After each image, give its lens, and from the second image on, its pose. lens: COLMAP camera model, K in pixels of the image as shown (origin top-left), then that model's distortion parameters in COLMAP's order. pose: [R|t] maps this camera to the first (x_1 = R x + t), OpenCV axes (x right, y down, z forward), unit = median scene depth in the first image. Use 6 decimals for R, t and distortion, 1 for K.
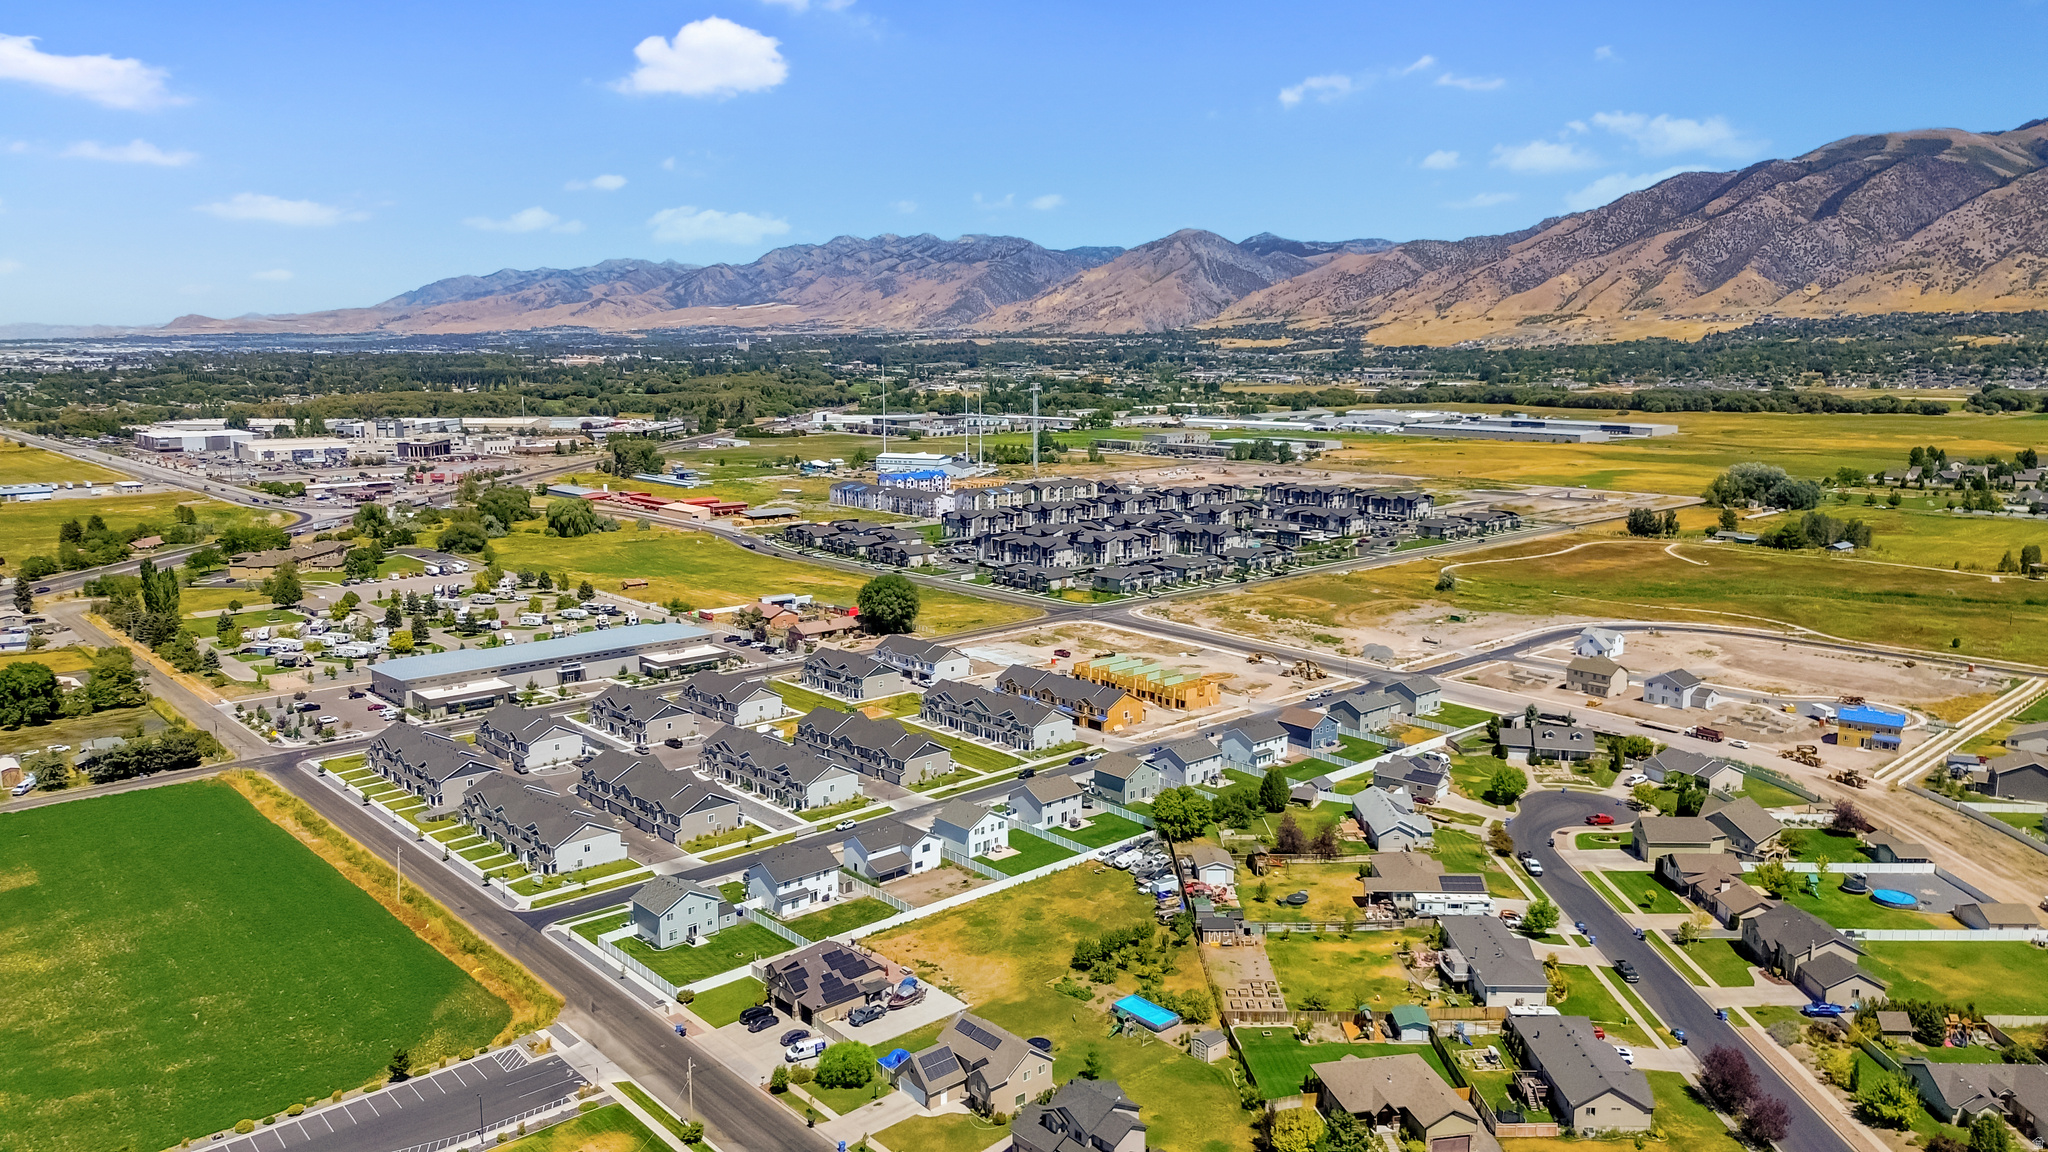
lens RADIAL K [[1445.8, 0, 1027.1], [0, 1445.8, 578.2], [0, 0, 1]] dist [0.060376, -0.050290]
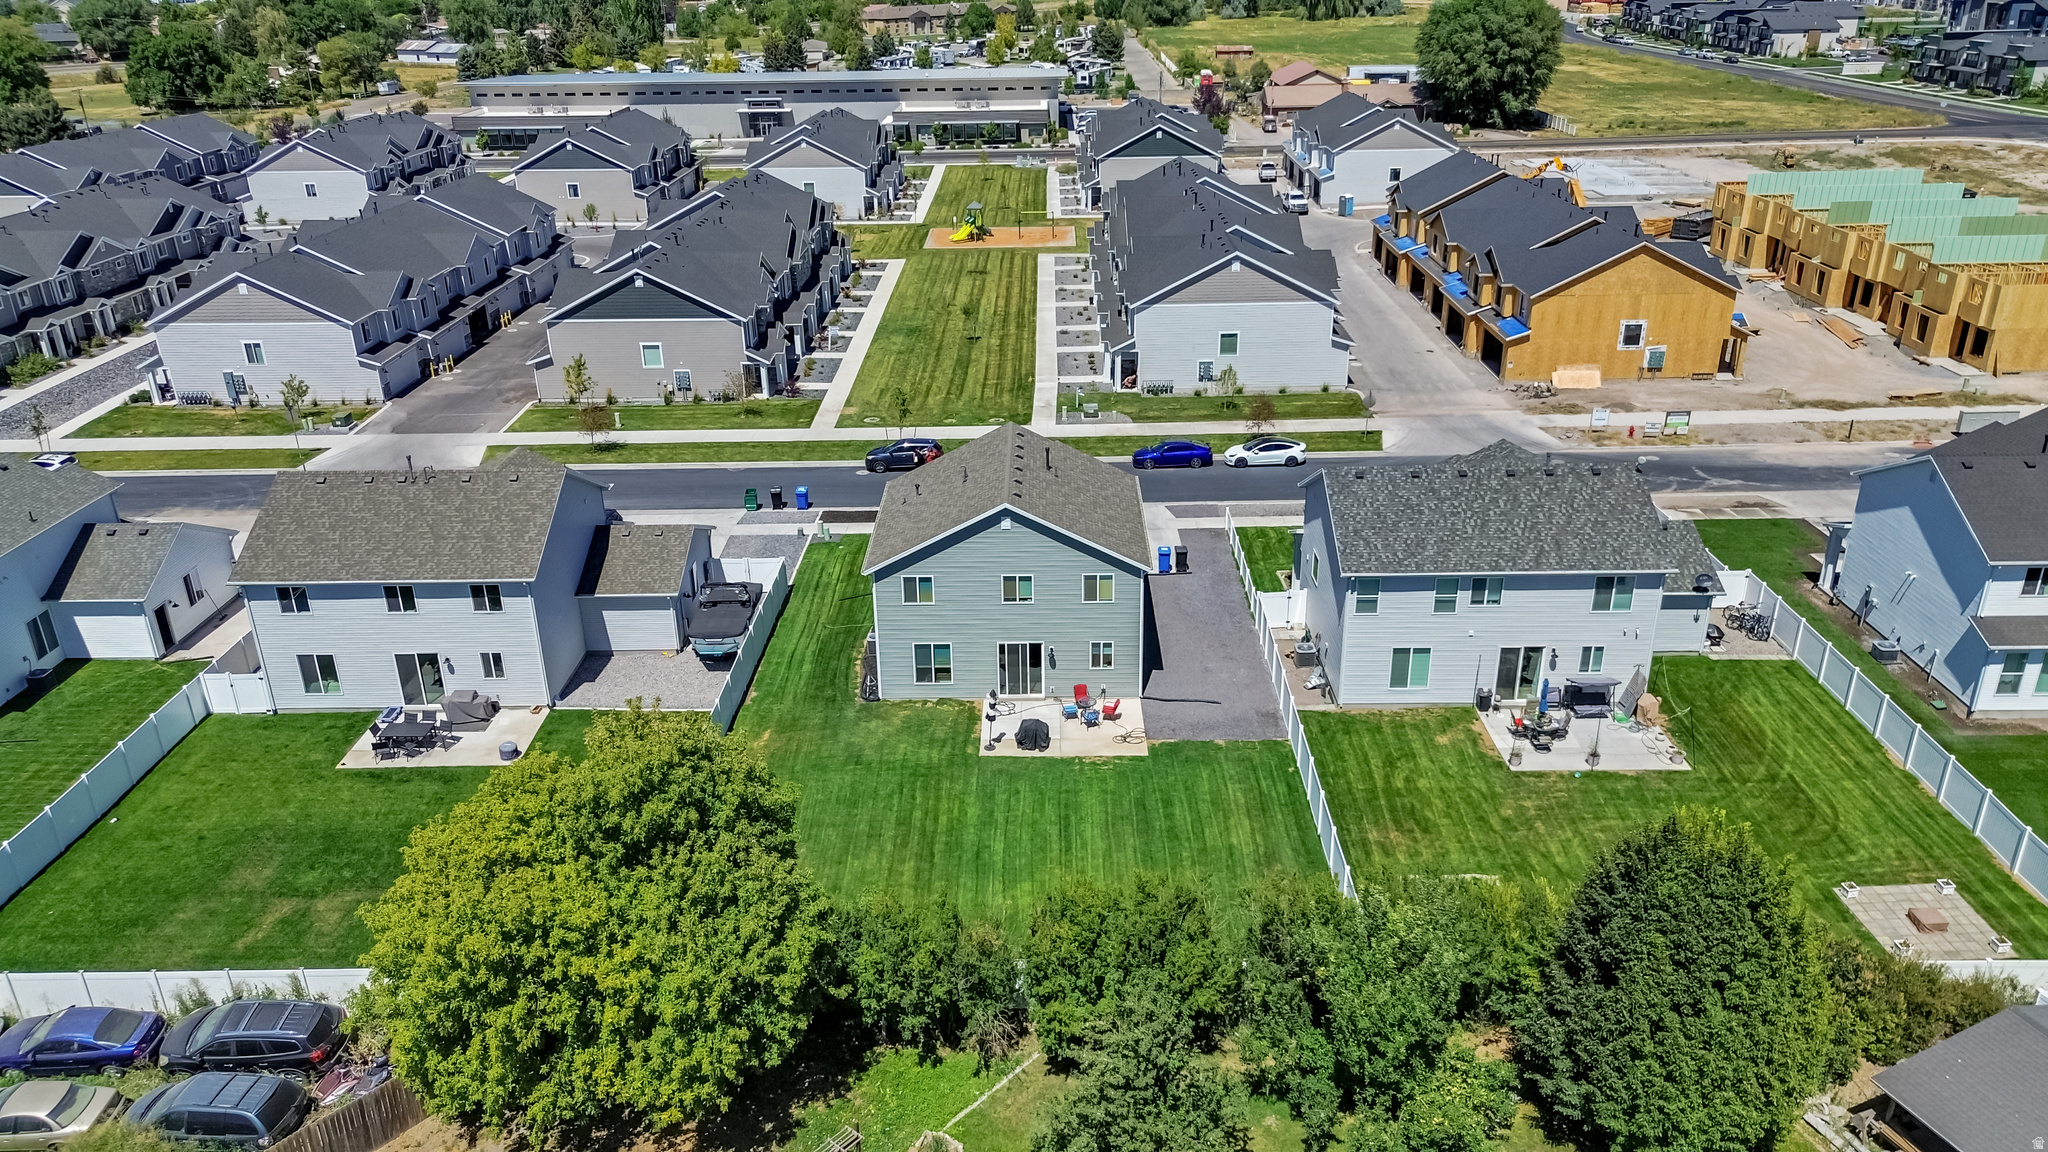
lens RADIAL K [[1445.8, 0, 1032.3], [0, 1445.8, 576.8], [0, 0, 1]] dist [0.060376, -0.050290]
pose [[0.735949, 0.260767, -0.624804, 0.031786], [-0.093615, 0.953180, 0.287550, 0.013877], [0.670534, -0.153131, 0.725903, 0.143125]]
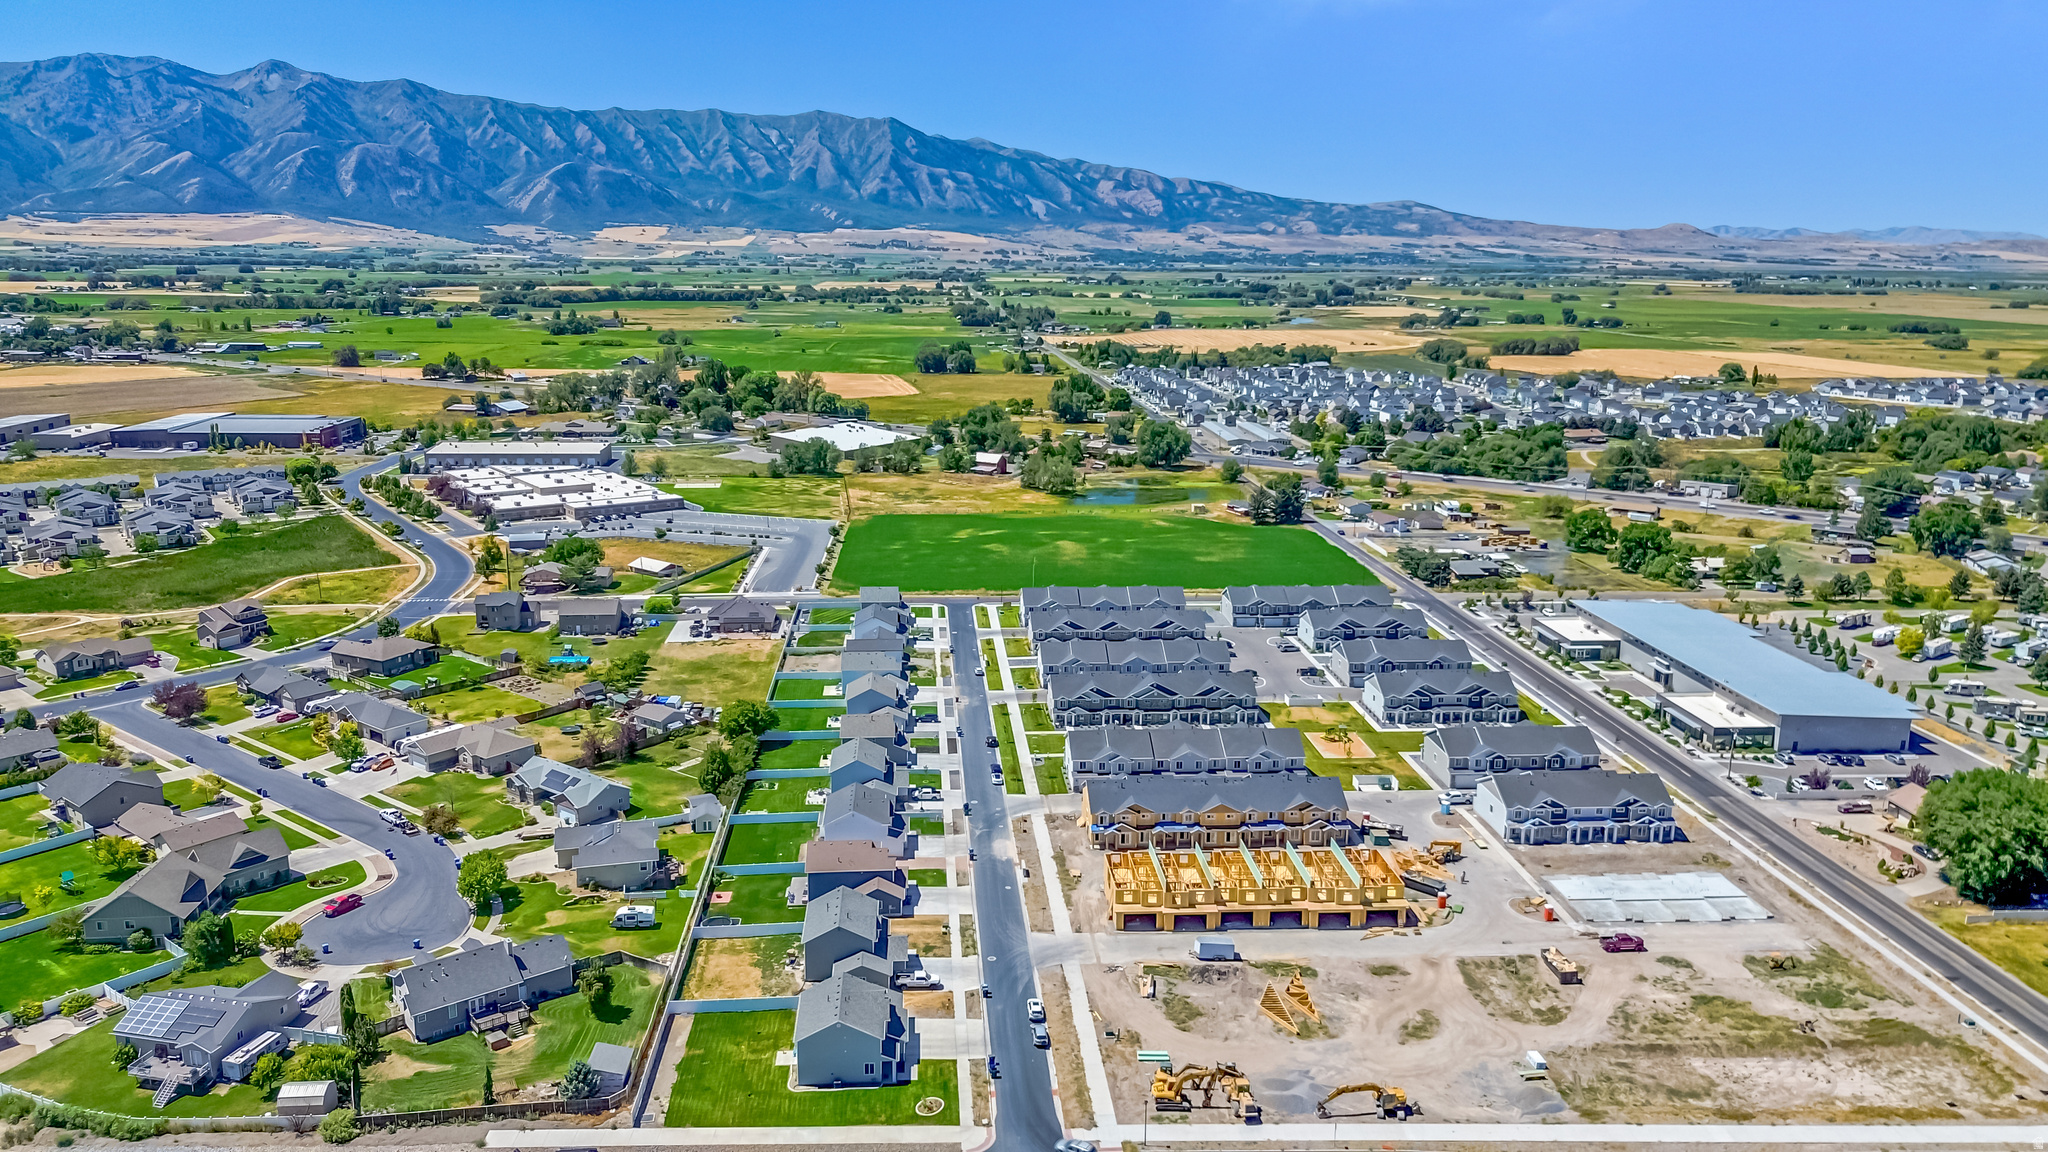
lens RADIAL K [[1445.8, 0, 1030.5], [0, 1445.8, 573.5], [0, 0, 1]] dist [0.060376, -0.050290]
pose [[-0.604448, 0.170285, -0.778232, 0.114697], [-0.142606, 0.937980, 0.316001, -0.042617], [0.783777, 0.301987, -0.542677, 0.255156]]
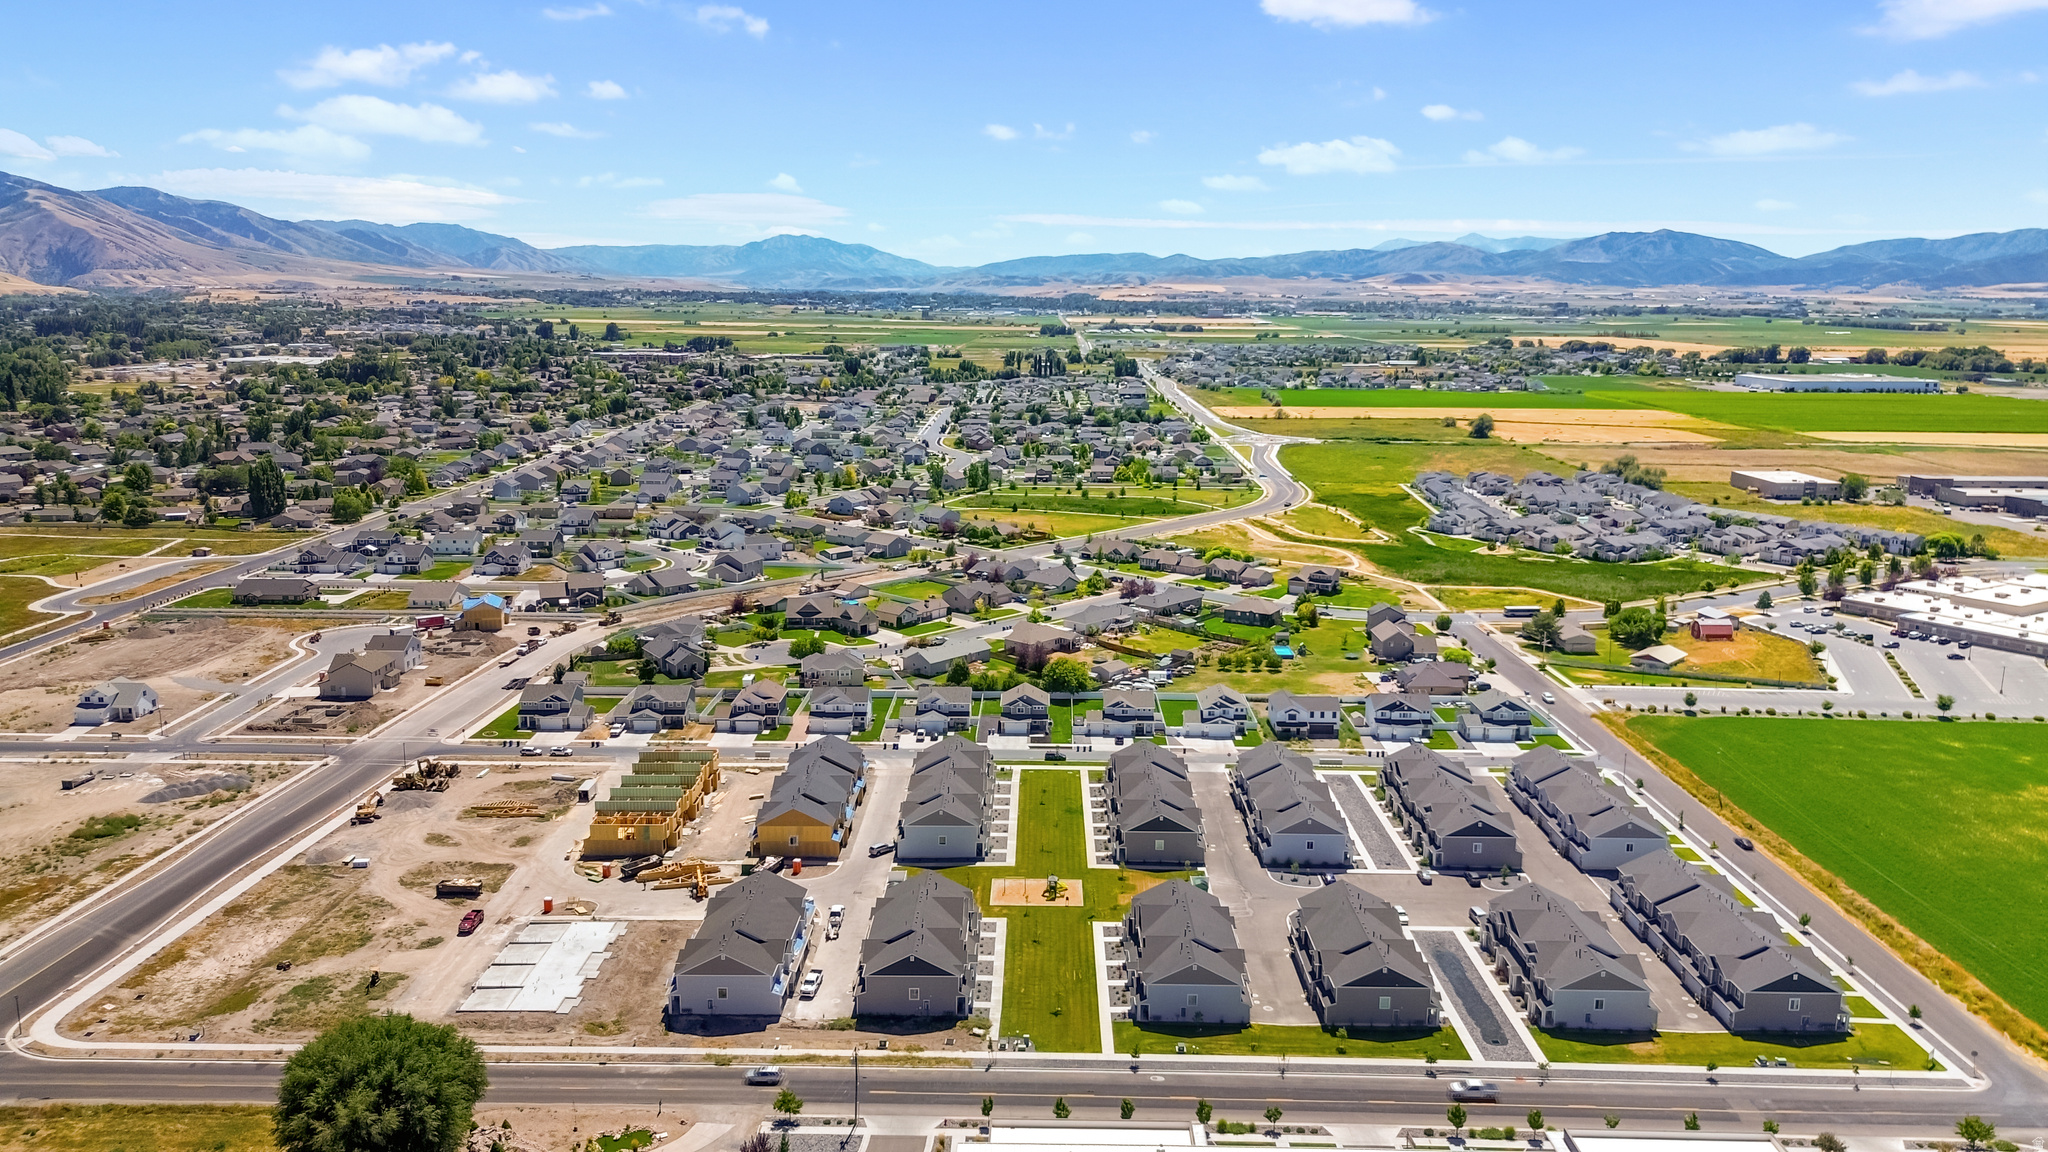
lens RADIAL K [[1445.8, 0, 1028.1], [0, 1445.8, 576.1], [0, 0, 1]] dist [0.060376, -0.050290]
pose [[-0.734370, -0.130933, 0.666001, -0.104391], [0.107135, 0.946557, 0.304222, -0.046167], [-0.670241, 0.294764, -0.681096, 0.281380]]
